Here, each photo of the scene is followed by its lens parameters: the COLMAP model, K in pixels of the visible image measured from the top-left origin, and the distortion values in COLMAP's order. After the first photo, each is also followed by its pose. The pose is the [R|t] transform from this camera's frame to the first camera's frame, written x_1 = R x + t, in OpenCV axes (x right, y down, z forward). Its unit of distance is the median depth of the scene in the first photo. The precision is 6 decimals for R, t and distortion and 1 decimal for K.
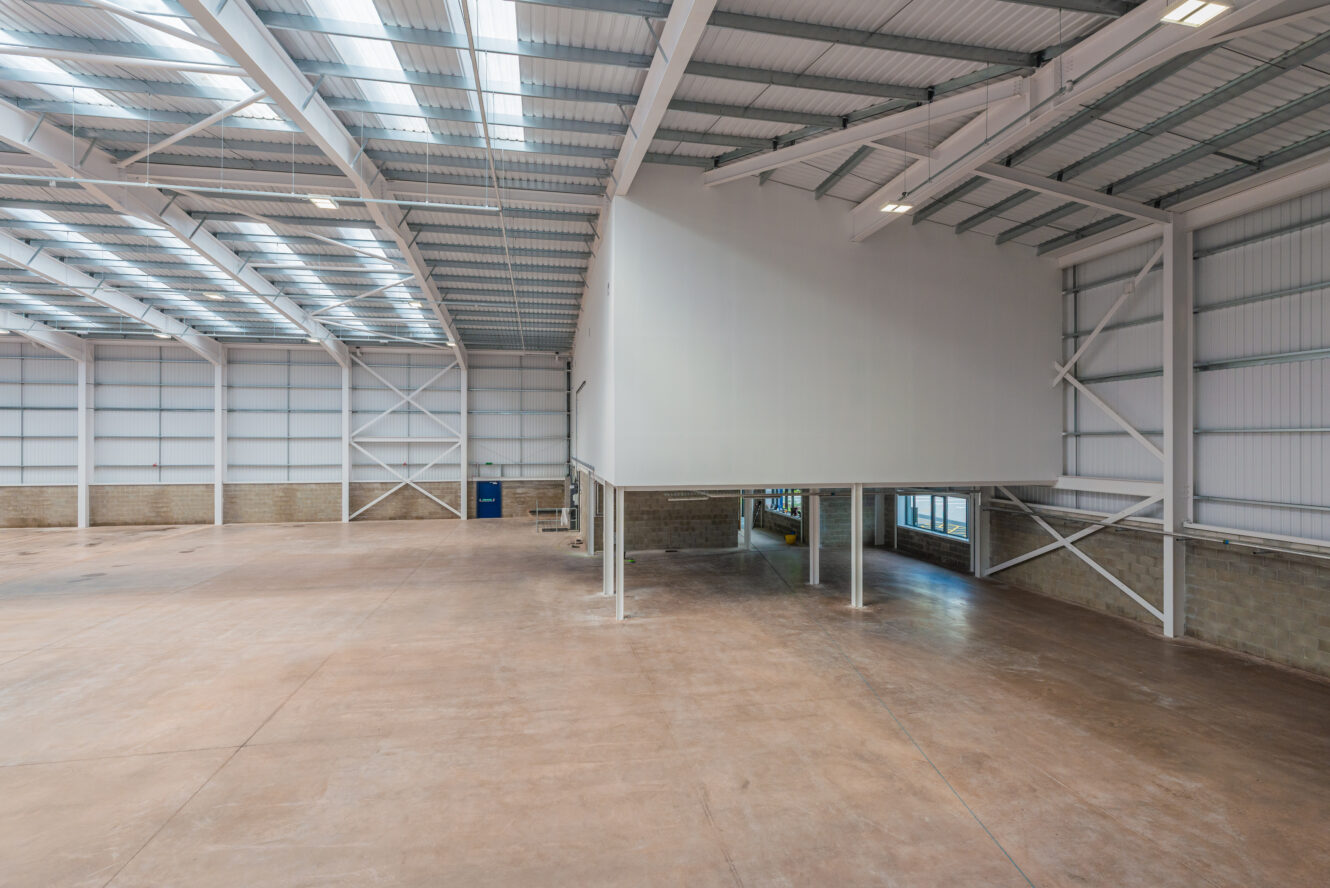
lens RADIAL K [[644.4, 0, 665.0], [0, 644.4, 444.0], [0, 0, 1]] dist [0.002353, 0.000210]
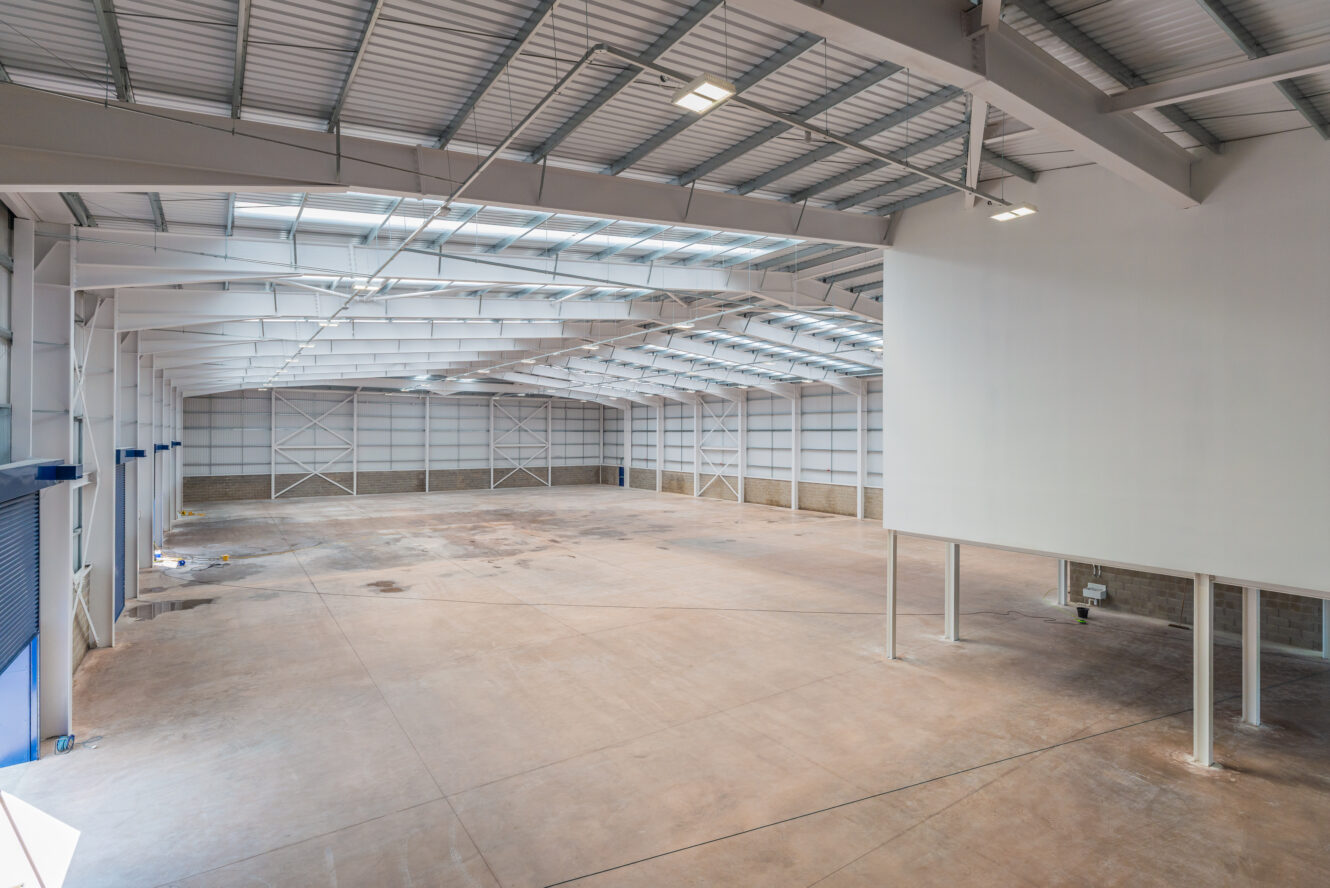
lens RADIAL K [[644.4, 0, 665.0], [0, 644.4, 444.0], [0, 0, 1]] dist [0.002353, 0.000210]
pose [[0.399394, 0.012584, -0.916693, 0.557088], [-0.005053, 0.999921, 0.011525, -0.061297], [0.916765, 0.000028, 0.399426, 0.199488]]
